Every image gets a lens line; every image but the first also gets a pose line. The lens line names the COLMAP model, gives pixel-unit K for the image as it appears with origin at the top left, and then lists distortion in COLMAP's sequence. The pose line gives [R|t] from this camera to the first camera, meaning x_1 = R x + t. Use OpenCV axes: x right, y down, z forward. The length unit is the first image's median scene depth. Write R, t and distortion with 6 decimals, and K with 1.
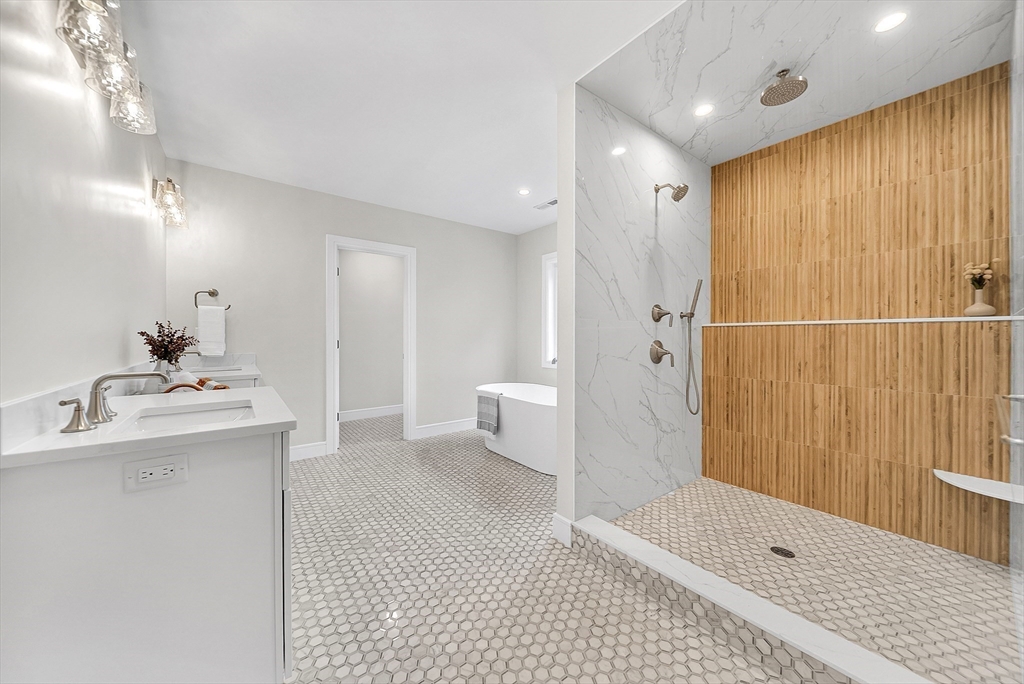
lens RADIAL K [[366.0, 0, 506.0], [0, 366.0, 338.9], [0, 0, 1]] dist [-0.000043, -0.000027]
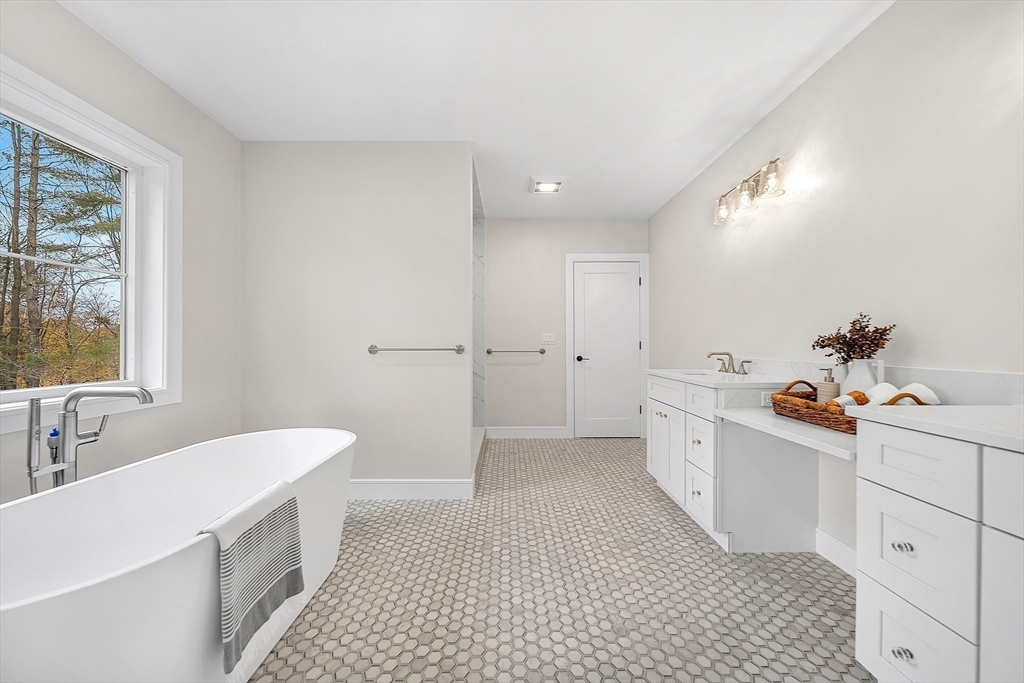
lens RADIAL K [[366.0, 0, 506.0], [0, 366.0, 338.4], [0, 0, 1]] dist [-0.000043, -0.000027]
pose [[-0.802326, 0.007139, 0.596843, -0.700967], [0.003204, 0.999966, -0.007655, 0.007635], [-0.596878, -0.004229, -0.802321, 1.921111]]
